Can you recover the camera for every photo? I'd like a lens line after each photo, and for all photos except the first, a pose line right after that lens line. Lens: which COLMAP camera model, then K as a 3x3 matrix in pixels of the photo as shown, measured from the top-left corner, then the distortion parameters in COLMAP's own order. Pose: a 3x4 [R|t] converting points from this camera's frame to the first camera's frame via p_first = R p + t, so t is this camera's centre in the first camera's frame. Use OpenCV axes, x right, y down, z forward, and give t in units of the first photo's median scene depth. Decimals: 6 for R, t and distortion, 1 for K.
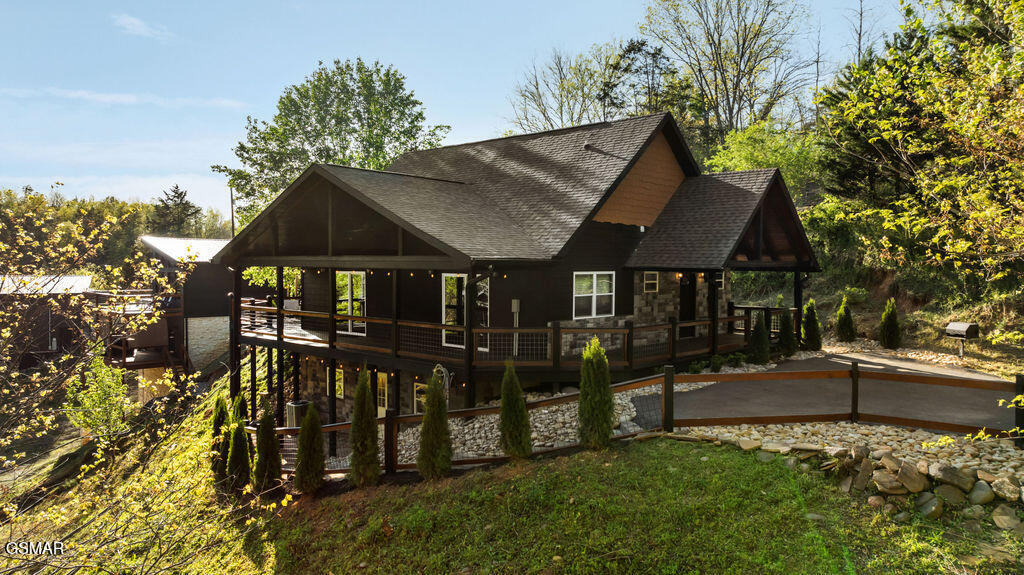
lens RADIAL K [[714.4, 0, 485.4], [0, 714.4, 284.8], [0, 0, 1]] dist [-0.003830, -0.001358]
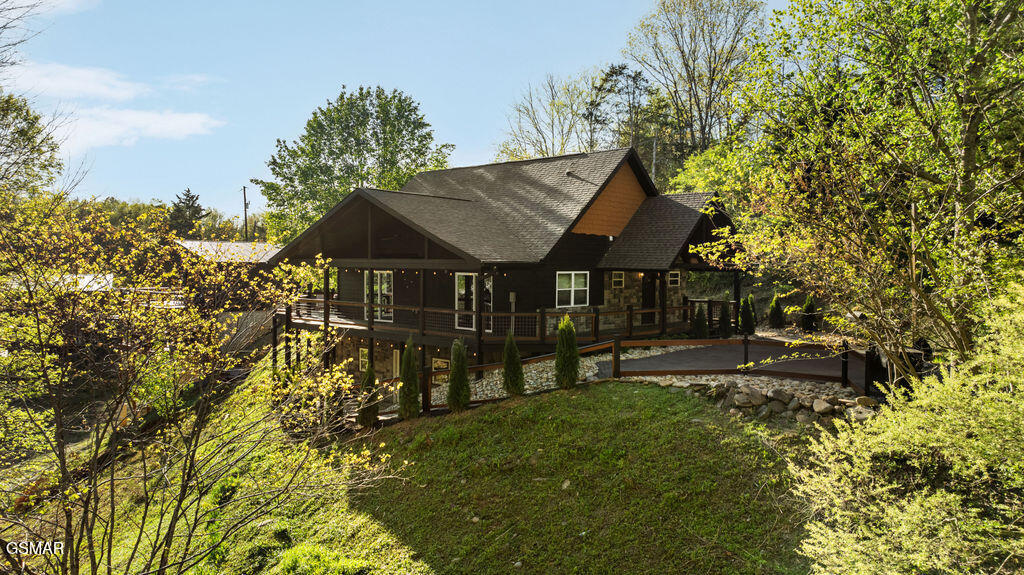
lens RADIAL K [[729.0, 0, 512.0], [0, 729.0, 287.5], [0, 0, 1]] dist [0.002418, 0.000073]
pose [[0.998875, 0.001872, 0.047383, -0.019234], [-0.002006, 0.999994, 0.002784, 0.006769], [-0.047377, -0.002876, 0.998873, -0.294419]]
